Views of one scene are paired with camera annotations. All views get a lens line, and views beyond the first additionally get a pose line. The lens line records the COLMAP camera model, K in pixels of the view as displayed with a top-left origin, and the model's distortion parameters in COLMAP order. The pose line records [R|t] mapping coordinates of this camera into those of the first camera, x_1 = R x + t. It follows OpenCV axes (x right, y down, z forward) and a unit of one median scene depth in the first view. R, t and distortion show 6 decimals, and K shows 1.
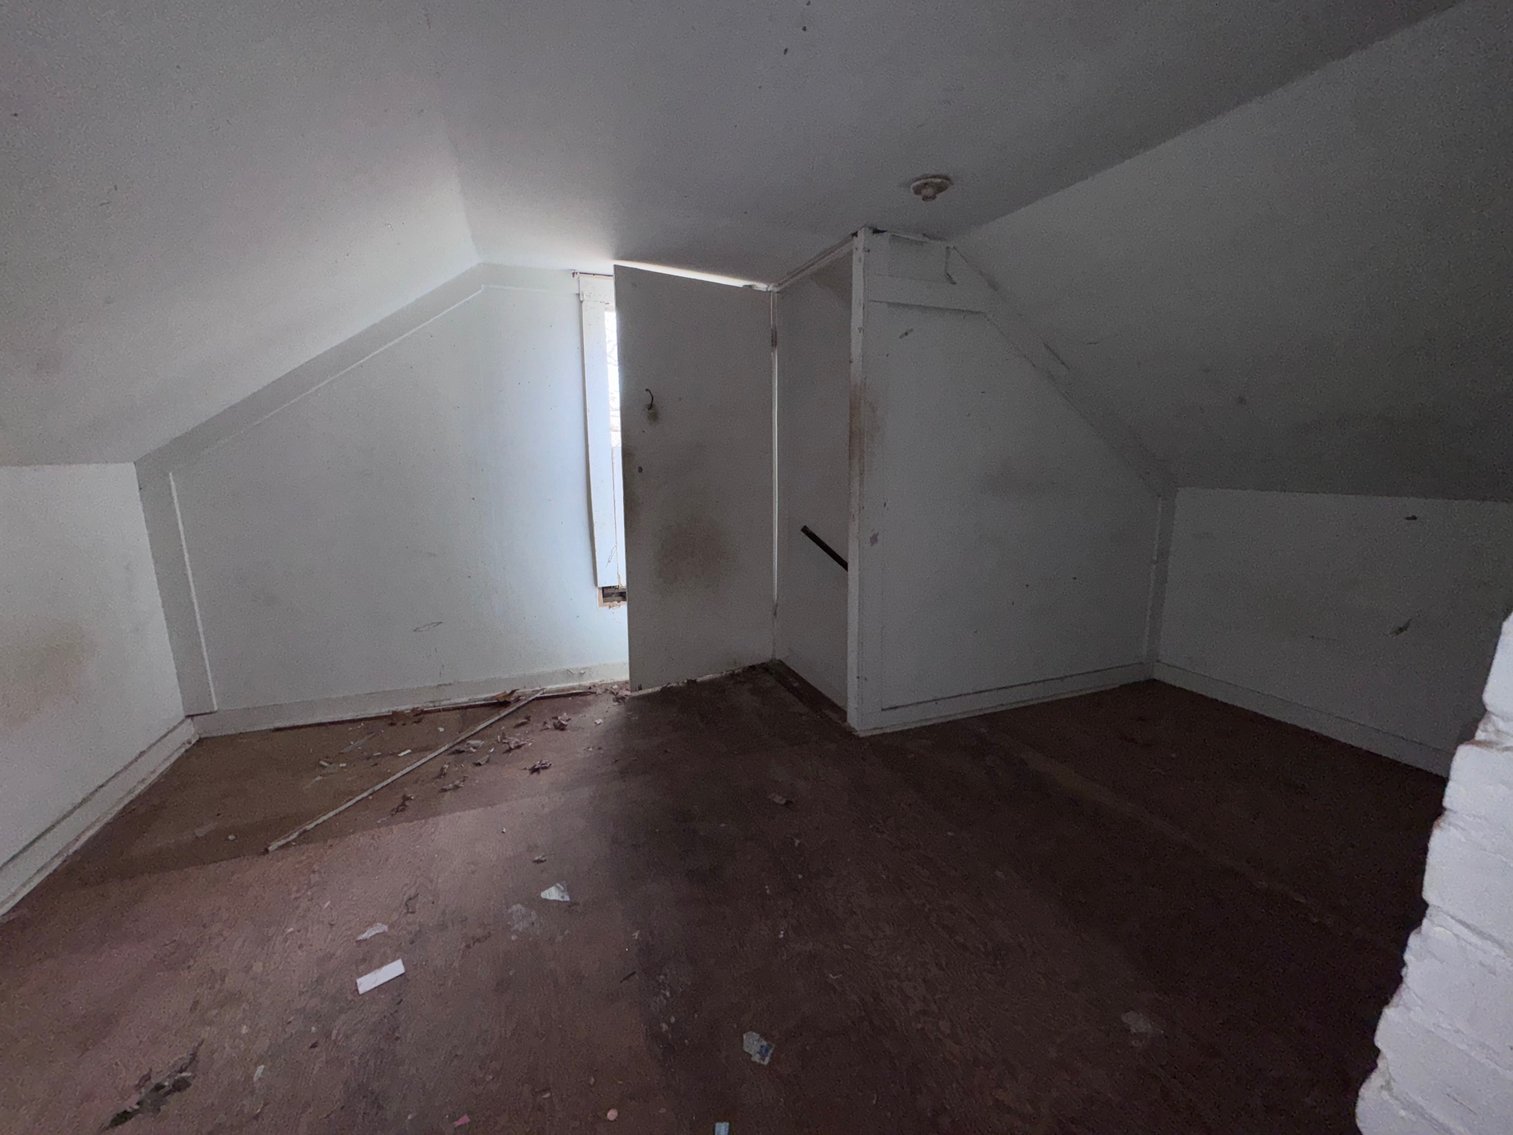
lens RADIAL K [[606.2, 0, 758.4], [0, 606.2, 563.8], [0, 0, 1]] dist [-0.000933, -0.000045]
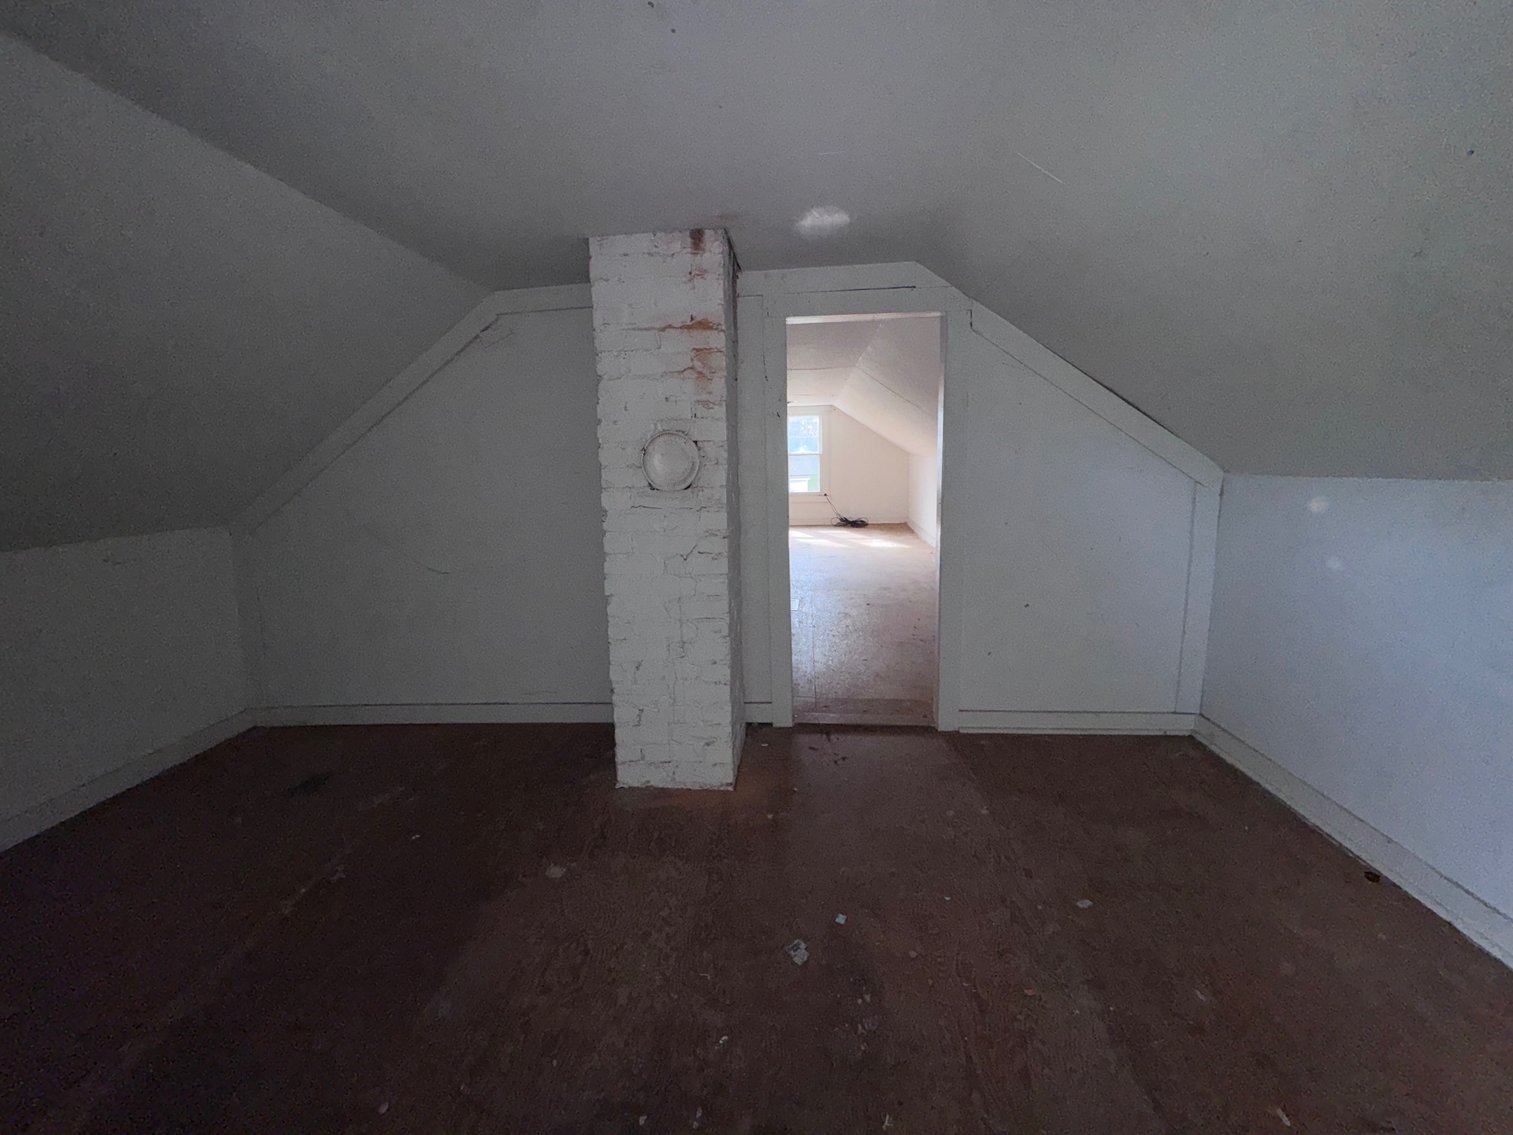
lens RADIAL K [[606.2, 0, 758.4], [0, 606.2, 563.8], [0, 0, 1]] dist [-0.000933, -0.000045]
pose [[-0.898577, -0.051942, 0.435732, -0.419107], [0.101560, 0.941393, 0.321659, -0.372349], [-0.426902, 0.333288, -0.840639, 1.754931]]
